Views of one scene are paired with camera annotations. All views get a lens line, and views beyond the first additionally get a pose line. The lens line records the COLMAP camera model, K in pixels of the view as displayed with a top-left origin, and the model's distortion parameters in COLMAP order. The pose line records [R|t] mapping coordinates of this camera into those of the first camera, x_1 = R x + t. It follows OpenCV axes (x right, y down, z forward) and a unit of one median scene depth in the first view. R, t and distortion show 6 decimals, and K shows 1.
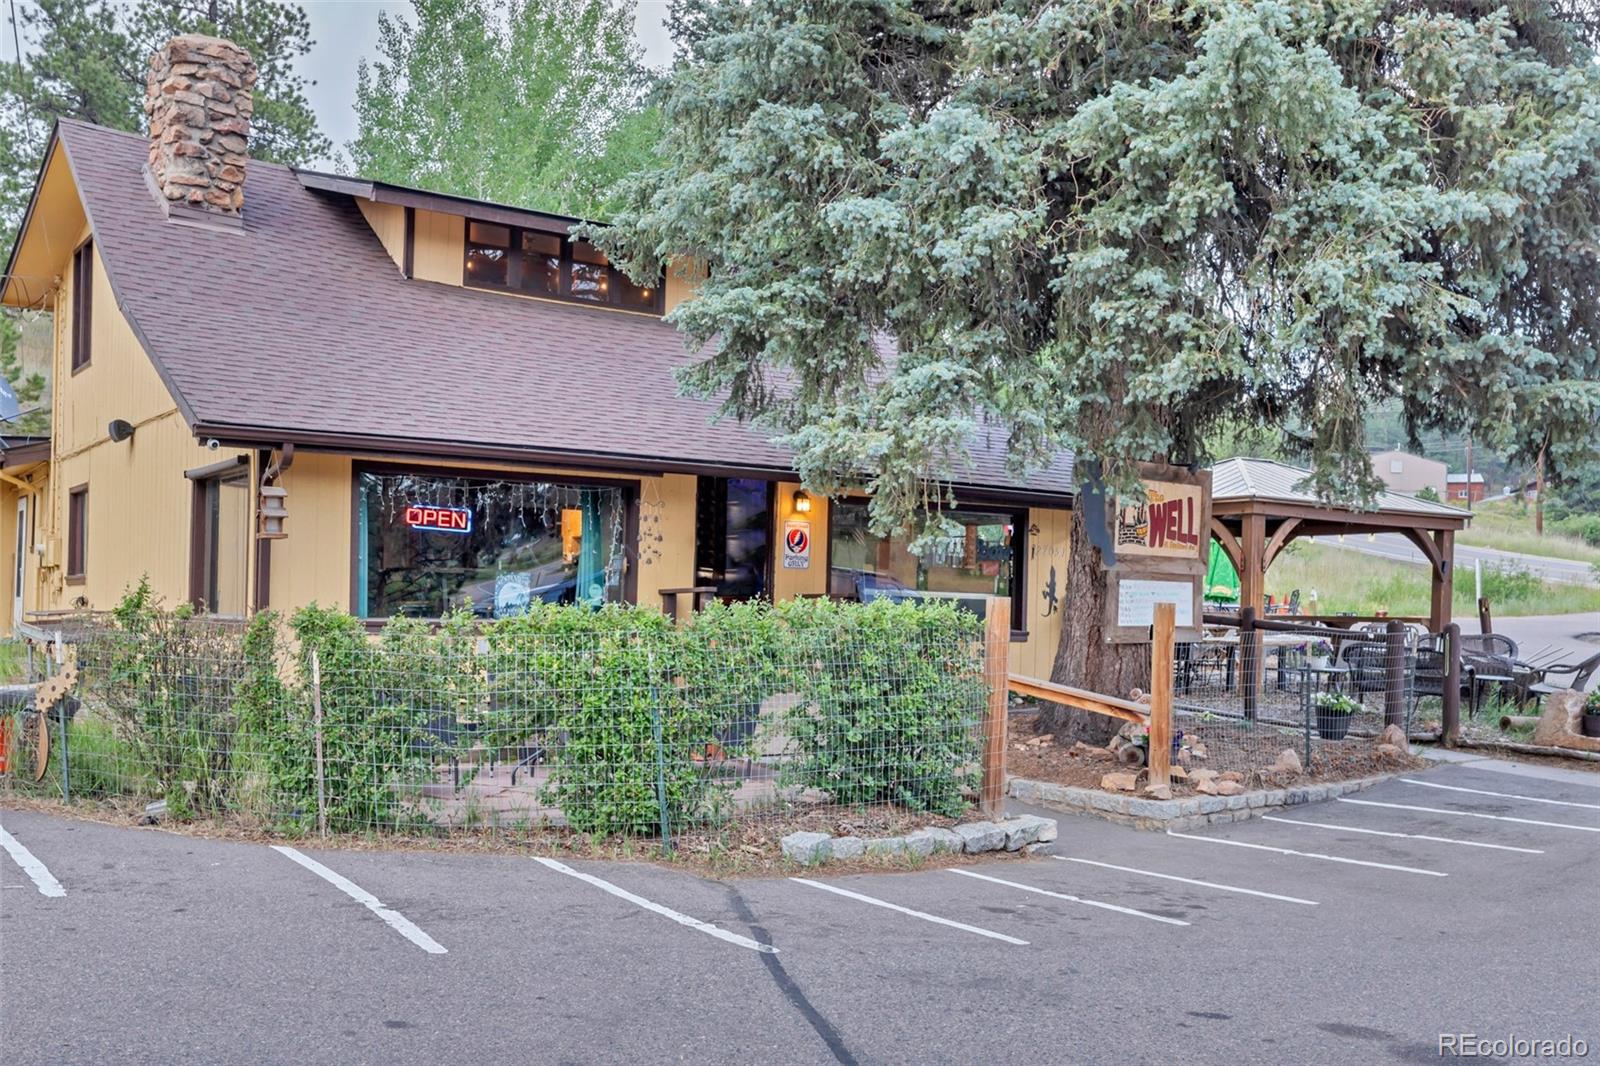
lens RADIAL K [[1593.4, 0, 800.0], [0, 1593.4, 597.4], [0, 0, 1]] dist [0.004497, 0.001229]
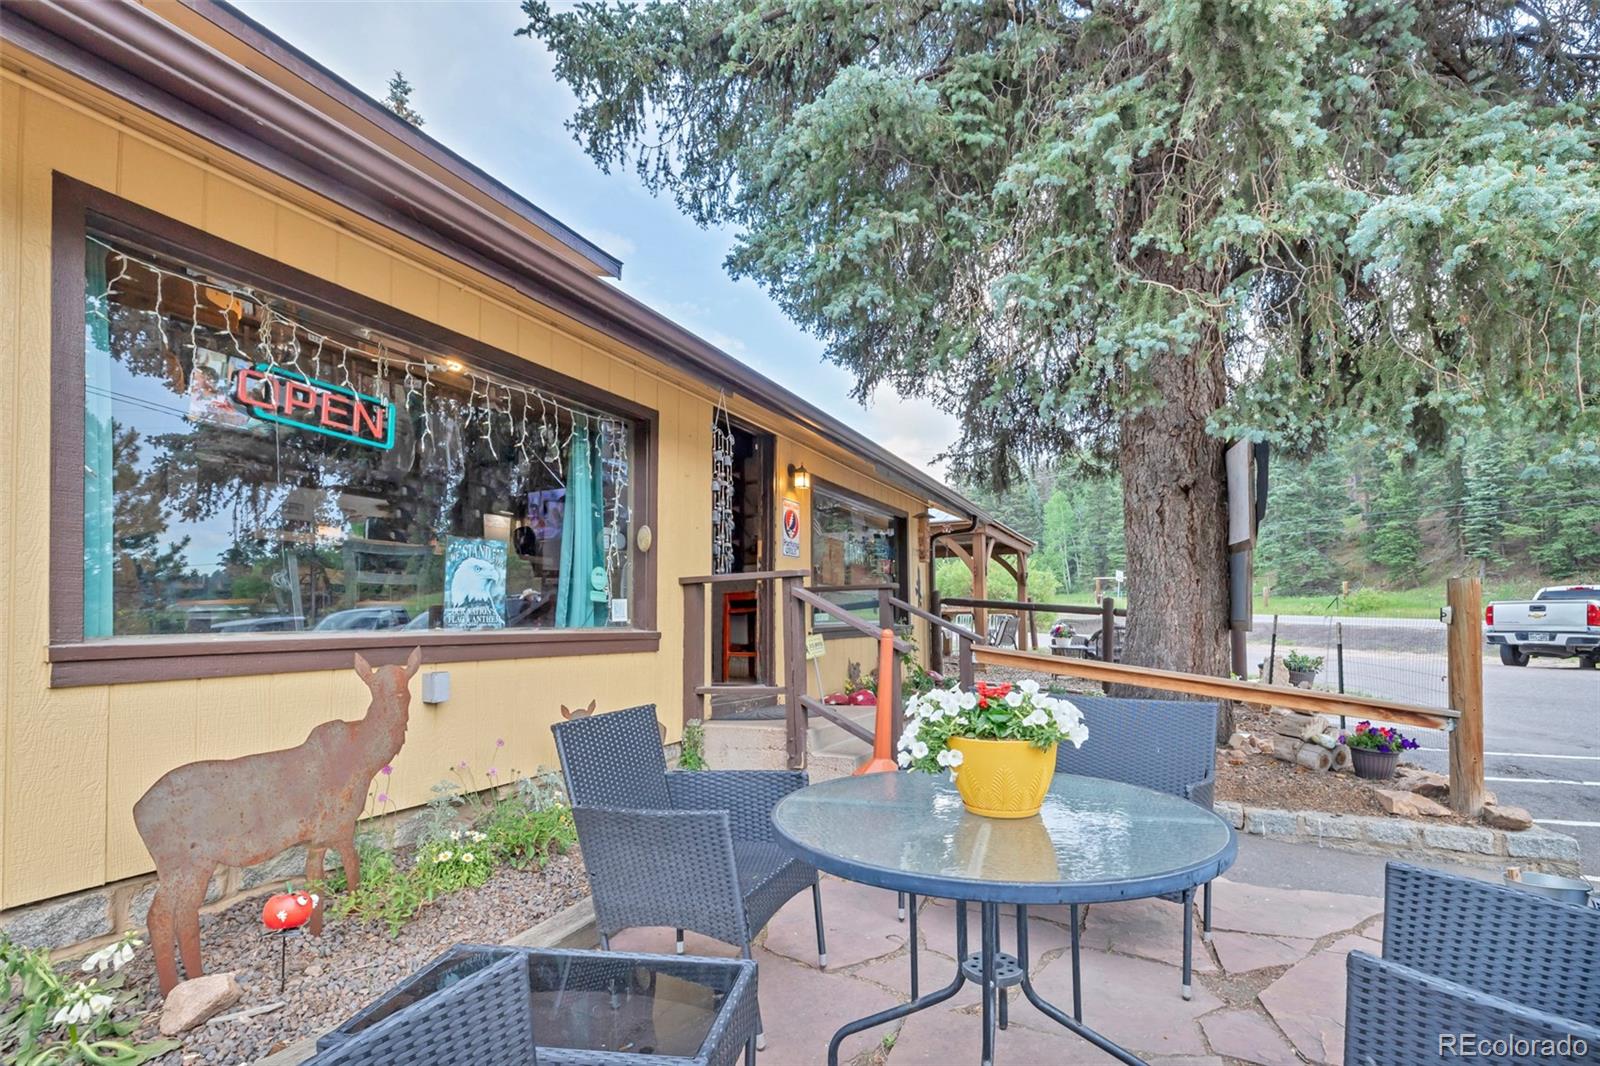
lens RADIAL K [[750.1, 0, 837.3], [0, 750.1, 610.2], [0, 0, 1]] dist [0.003755, -0.000132]
pose [[0.849523, -0.020116, 0.527169, -0.218282], [0.019890, 0.999784, 0.006099, 0.009097], [-0.527177, 0.005304, 0.849739, 0.752012]]
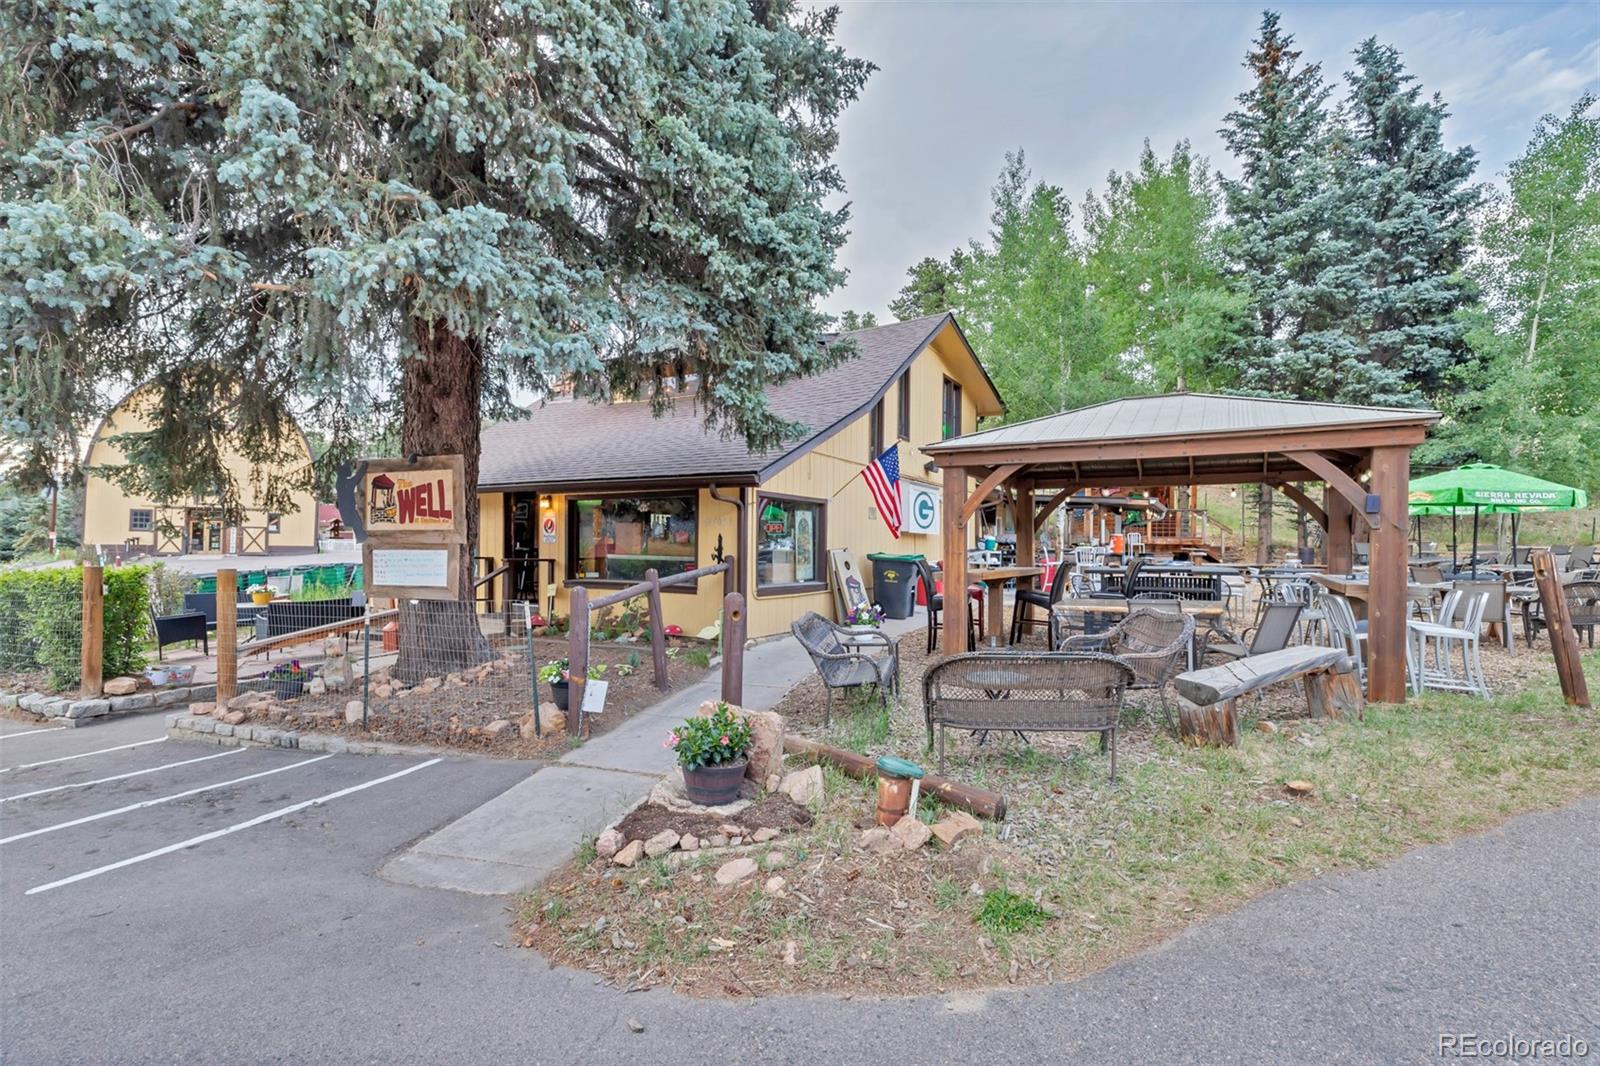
lens RADIAL K [[735.1, 0, 812.2], [0, 735.1, 531.8], [0, 0, 1]] dist [0.003676, -0.000102]
pose [[0.437287, -0.034839, -0.898647, 0.907110], [0.010766, 0.999381, -0.033505, -0.001690], [0.899258, 0.004977, 0.437391, 1.052398]]
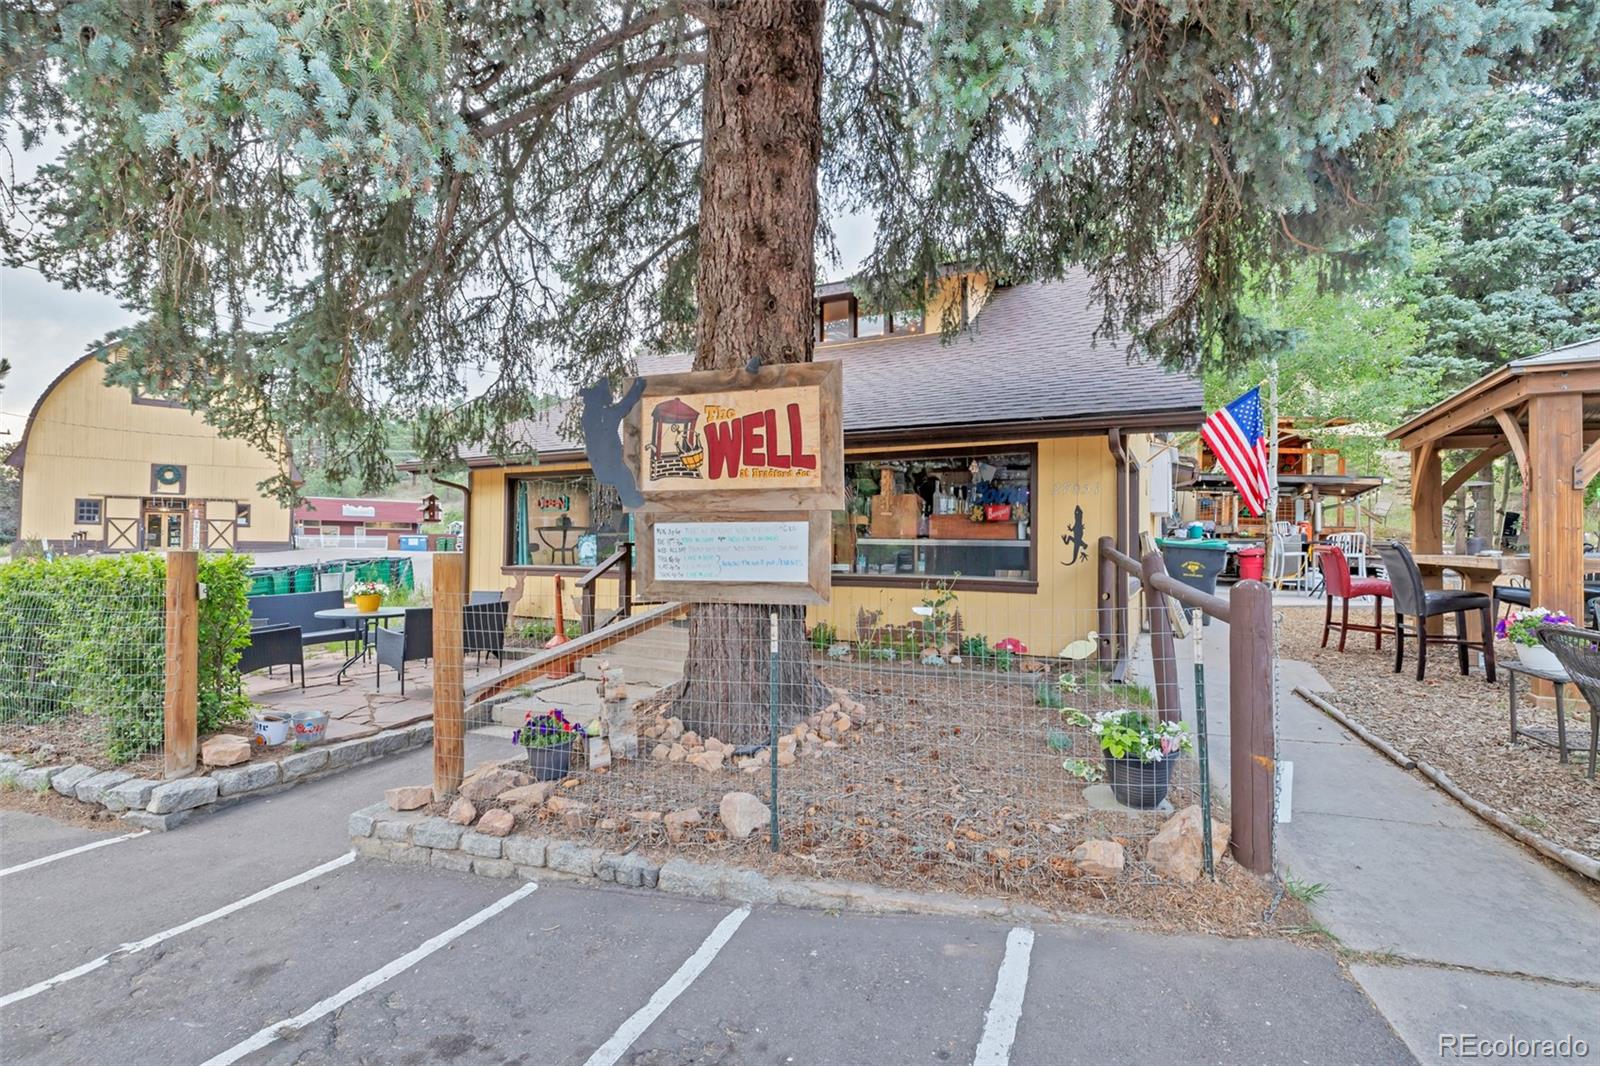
lens RADIAL K [[745.0, 0, 800.0], [0, 745.0, 533.0], [0, 0, 1]] dist [0.004013, 0.000346]
pose [[0.476483, -0.031979, -0.878602, 0.565168], [0.013226, 0.999486, -0.029206, 0.005884], [0.879084, 0.002296, 0.476661, 0.876844]]
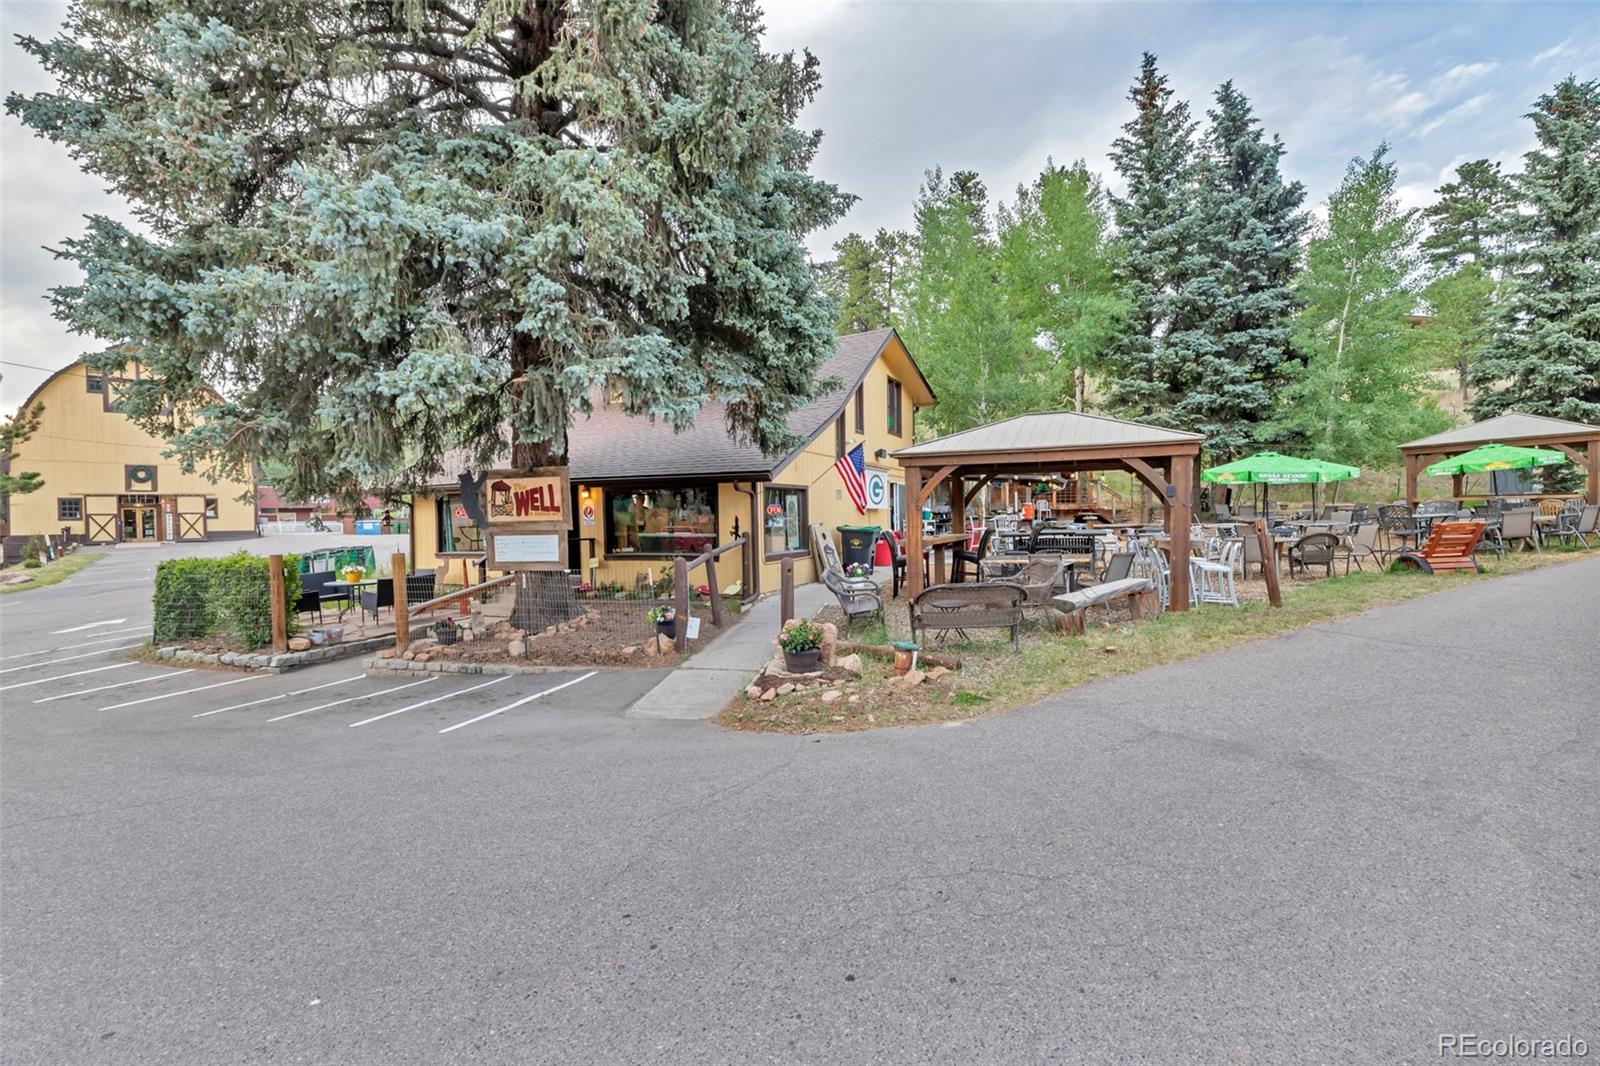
lens RADIAL K [[746.3, 0, 816.6], [0, 746.3, 531.2], [0, 0, 1]] dist [0.004042, 0.000035]
pose [[0.532858, -0.009892, -0.846147, 1.103811], [0.038098, 0.999198, 0.012311, -0.013068], [0.845347, -0.038796, 0.532808, 0.851004]]
